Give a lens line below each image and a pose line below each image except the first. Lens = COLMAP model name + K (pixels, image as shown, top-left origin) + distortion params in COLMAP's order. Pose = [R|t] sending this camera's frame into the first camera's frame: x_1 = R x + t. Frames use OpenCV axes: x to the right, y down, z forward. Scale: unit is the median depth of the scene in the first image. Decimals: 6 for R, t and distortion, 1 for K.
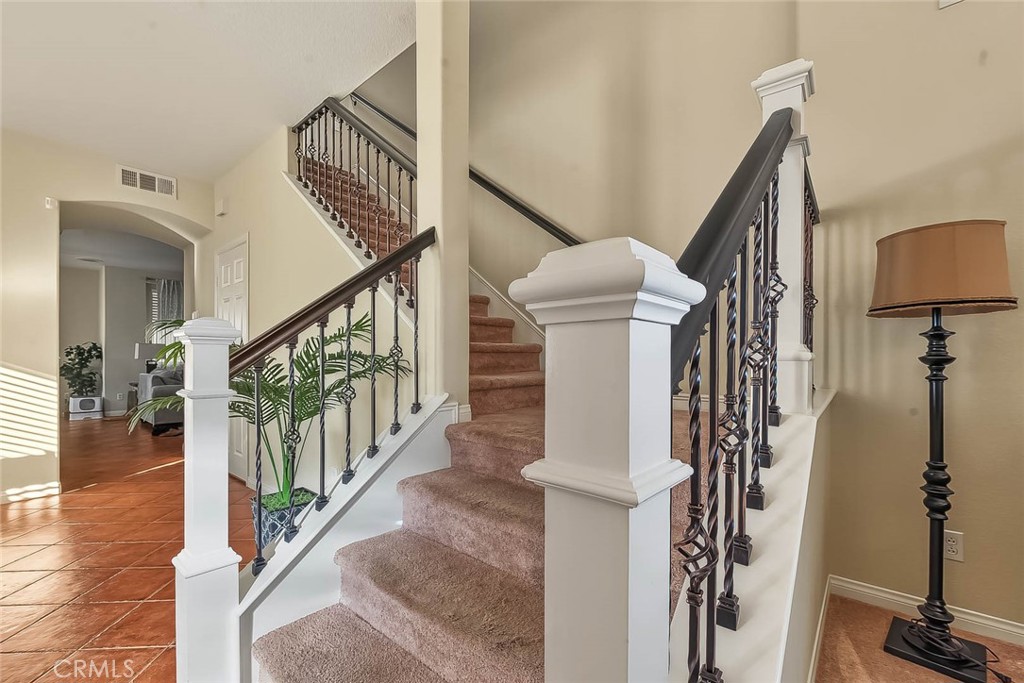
lens RADIAL K [[418.8, 0, 517.9], [0, 418.8, 367.6], [0, 0, 1]] dist [-0.000495, -0.000065]
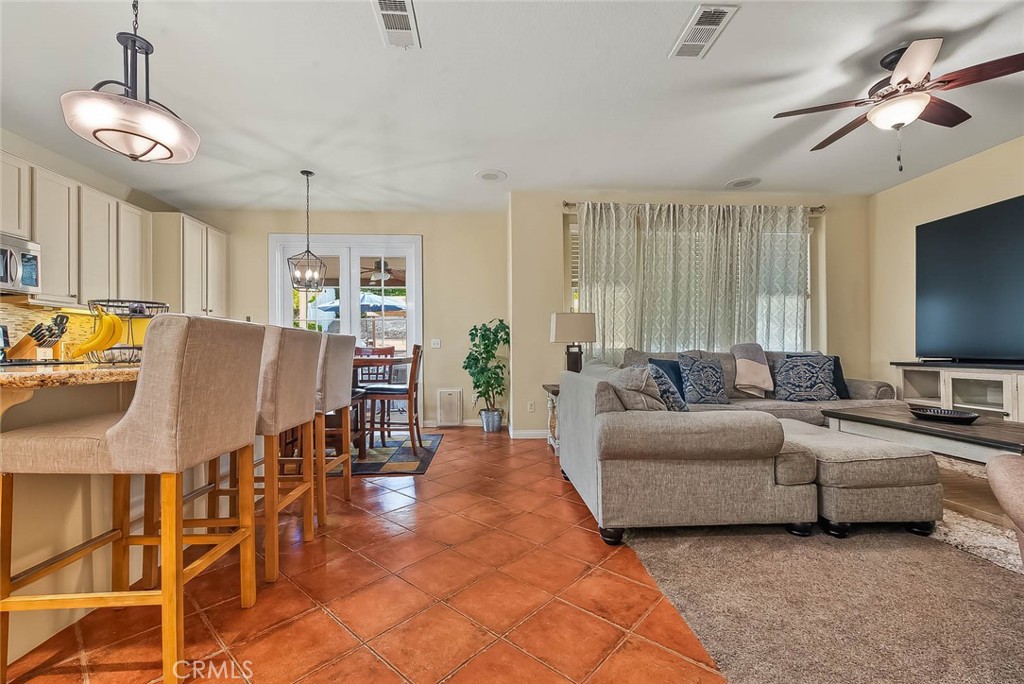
lens RADIAL K [[418.8, 0, 512.8], [0, 418.8, 351.8], [0, 0, 1]] dist [-0.000495, -0.000065]
pose [[0.695750, -0.007540, -0.718245, -0.541014], [-0.004045, 0.999888, -0.014415, -0.000404], [0.718273, 0.012934, 0.695641, 0.568869]]
